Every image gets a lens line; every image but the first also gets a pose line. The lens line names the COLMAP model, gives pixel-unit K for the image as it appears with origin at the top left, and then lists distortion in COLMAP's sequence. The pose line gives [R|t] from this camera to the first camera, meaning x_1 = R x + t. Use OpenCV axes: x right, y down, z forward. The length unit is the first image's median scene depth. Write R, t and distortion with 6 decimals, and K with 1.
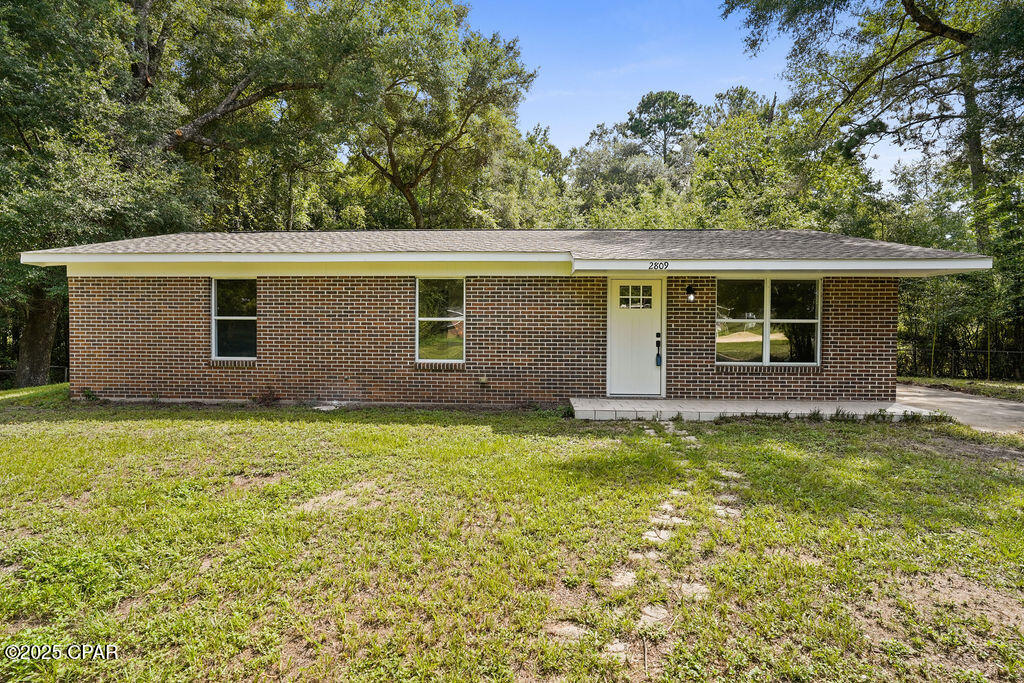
lens RADIAL K [[540.3, 0, 515.2], [0, 540.3, 335.8], [0, 0, 1]] dist [-0.038327, 0.031925]
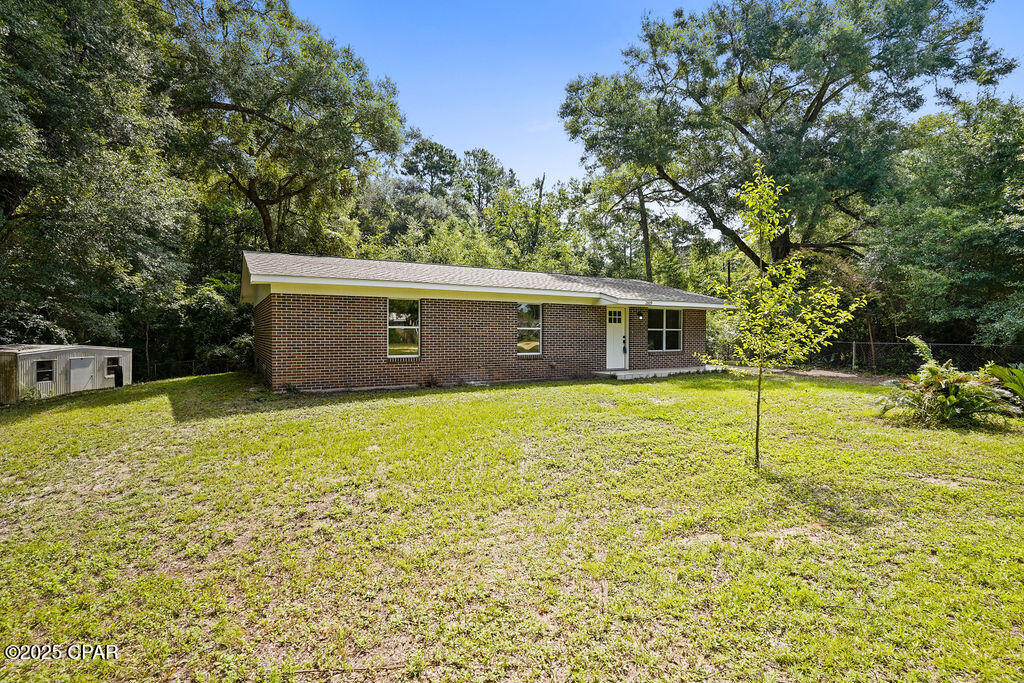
lens RADIAL K [[475.1, 0, 512.0], [0, 475.1, 341.5], [0, 0, 1]] dist [-0.008880, 0.000360]
pose [[0.839901, -0.013306, 0.542576, -0.980214], [0.007980, 0.999894, 0.012170, -0.008975], [-0.542680, -0.005892, 0.839919, -0.203886]]
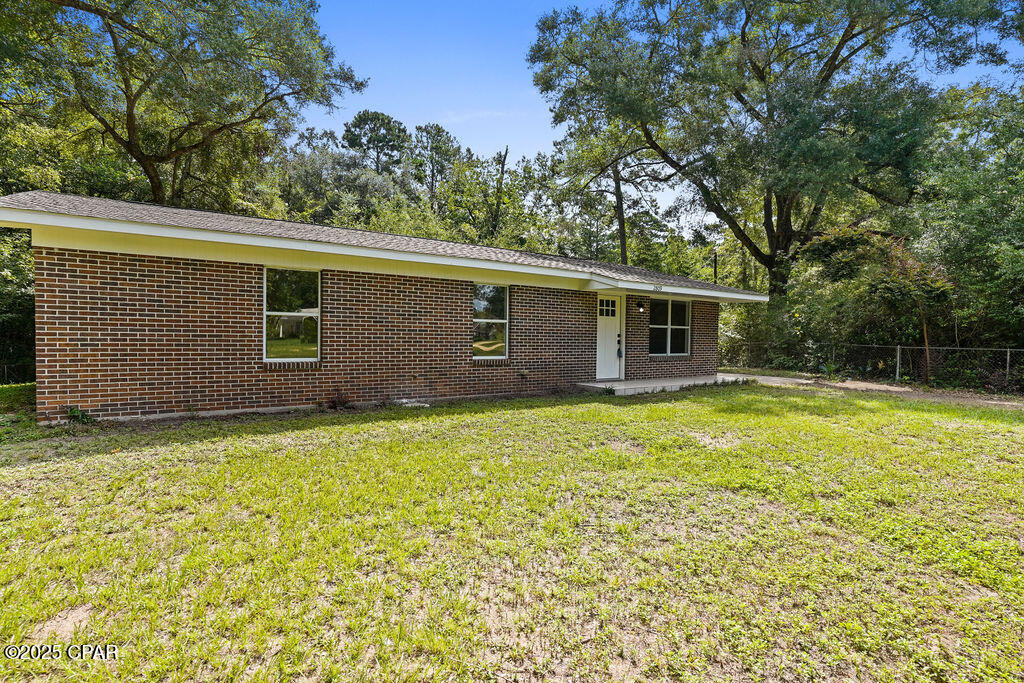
lens RADIAL K [[505.4, 0, 512.0], [0, 505.4, 341.5], [0, 0, 1]] dist [-0.049998, 0.031388]
pose [[0.789247, -0.002490, 0.614071, -0.759703], [-0.004264, 0.999945, 0.009535, 0.002621], [-0.614062, -0.010144, 0.789193, 0.128081]]
